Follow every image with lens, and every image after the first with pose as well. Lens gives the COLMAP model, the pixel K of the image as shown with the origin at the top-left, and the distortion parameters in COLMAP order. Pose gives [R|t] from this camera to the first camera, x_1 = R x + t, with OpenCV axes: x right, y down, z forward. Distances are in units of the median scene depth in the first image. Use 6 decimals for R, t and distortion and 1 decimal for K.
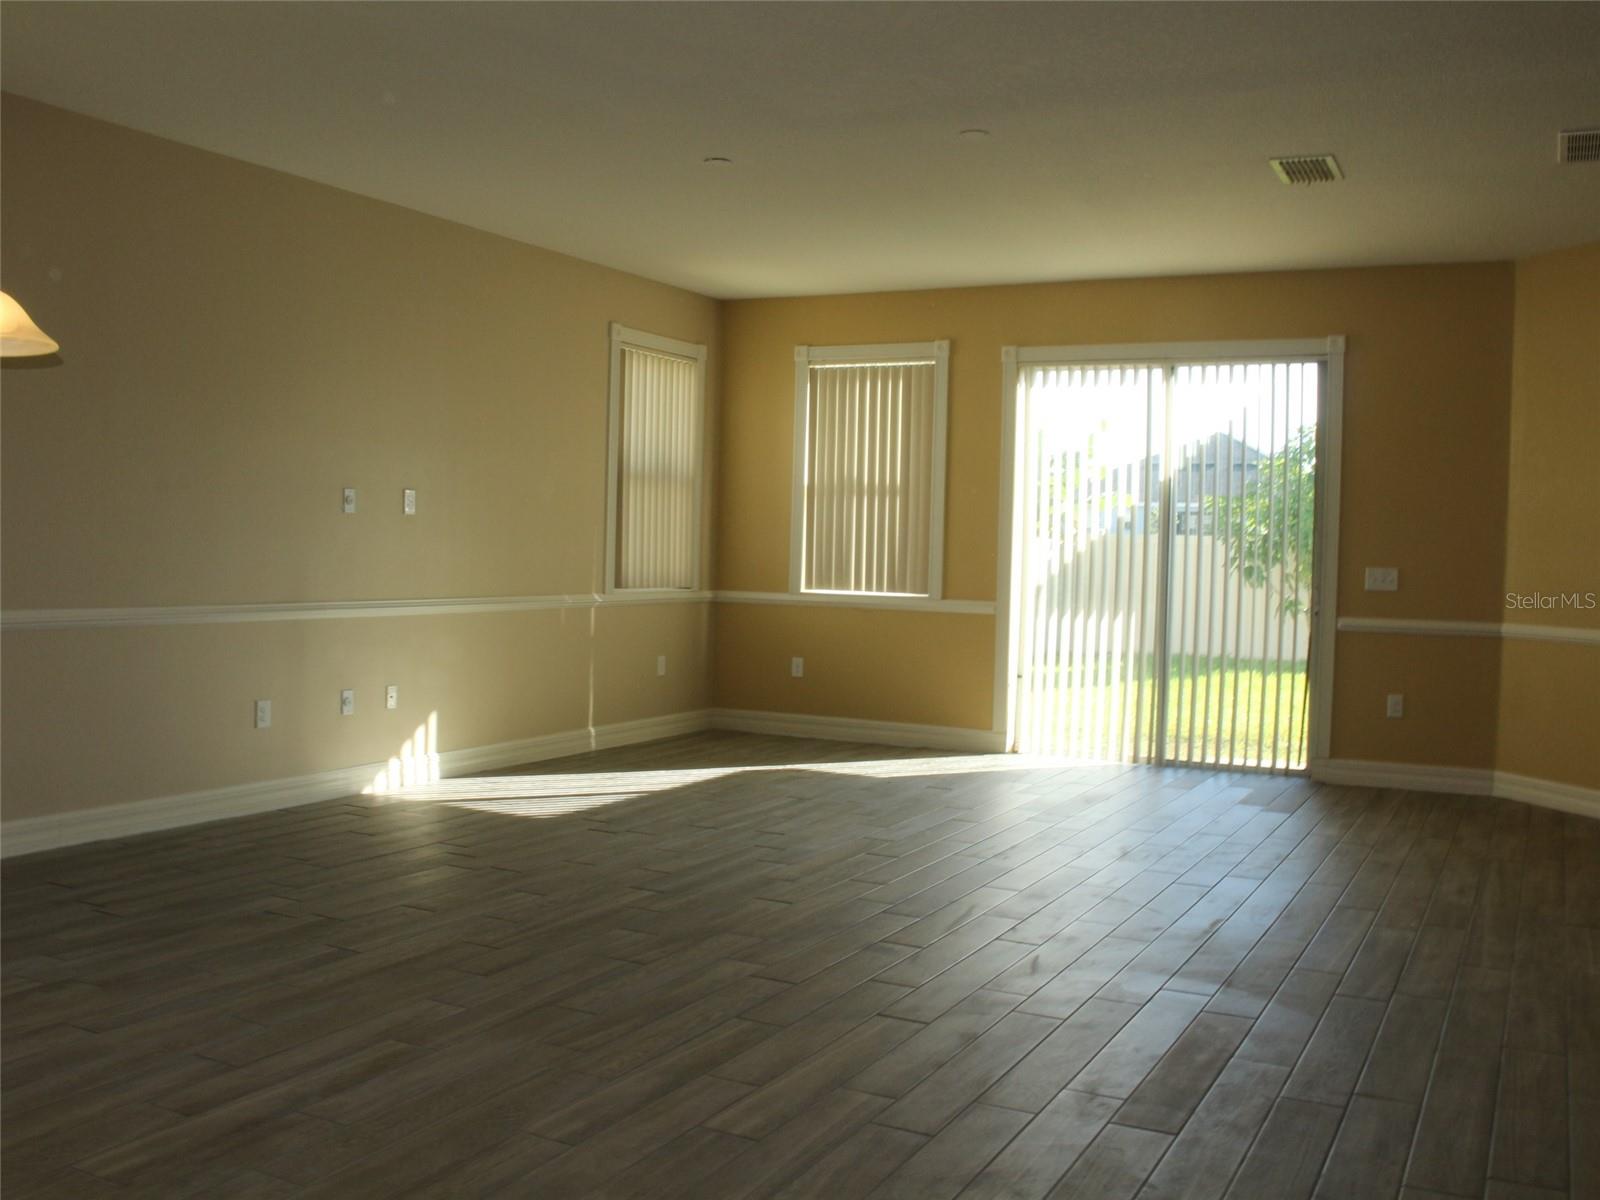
lens RADIAL K [[1499.8, 0, 793.3], [0, 1499.8, 616.0], [0, 0, 1]] dist [-0.098430, 0.000000]
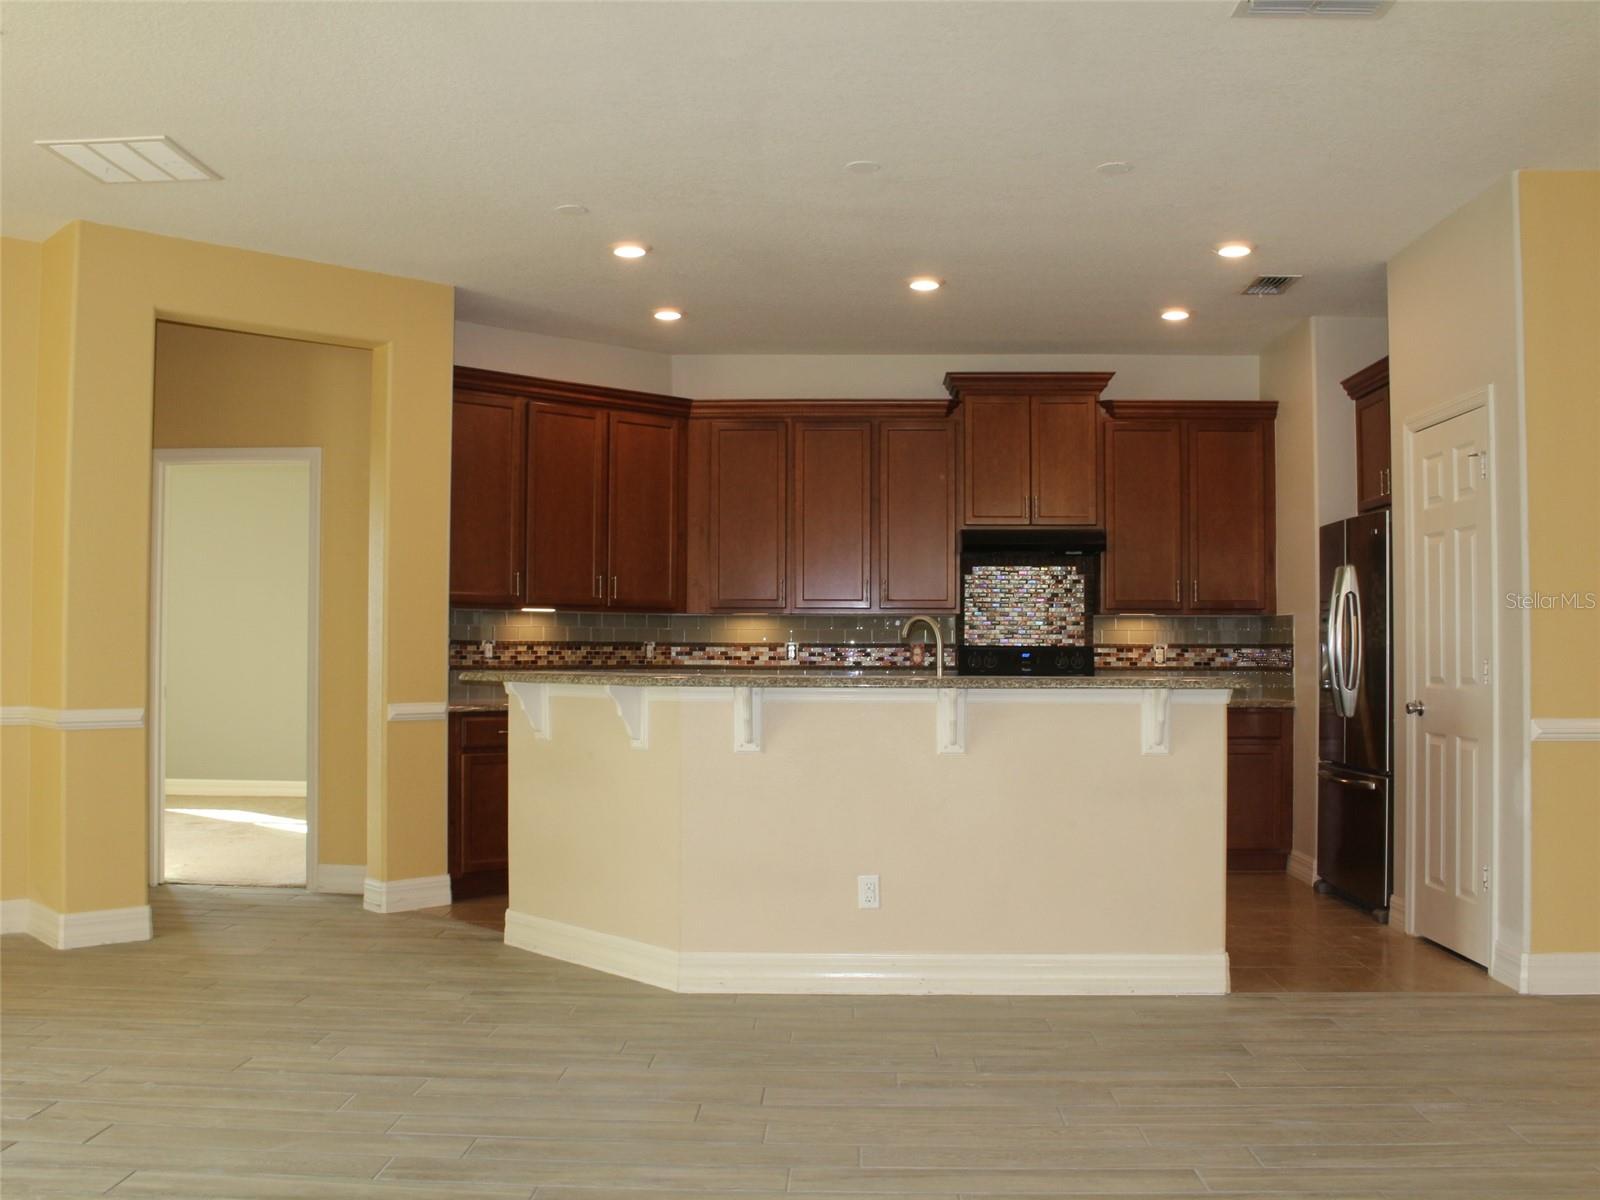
lens RADIAL K [[1499.8, 0, 809.5], [0, 1499.8, 608.7], [0, 0, 1]] dist [-0.098430, 0.000000]
pose [[-0.443017, 0.002613, 0.896509, -0.280841], [0.029510, 0.999496, 0.011670, -0.027666], [-0.896027, 0.031626, -0.442871, 0.664108]]
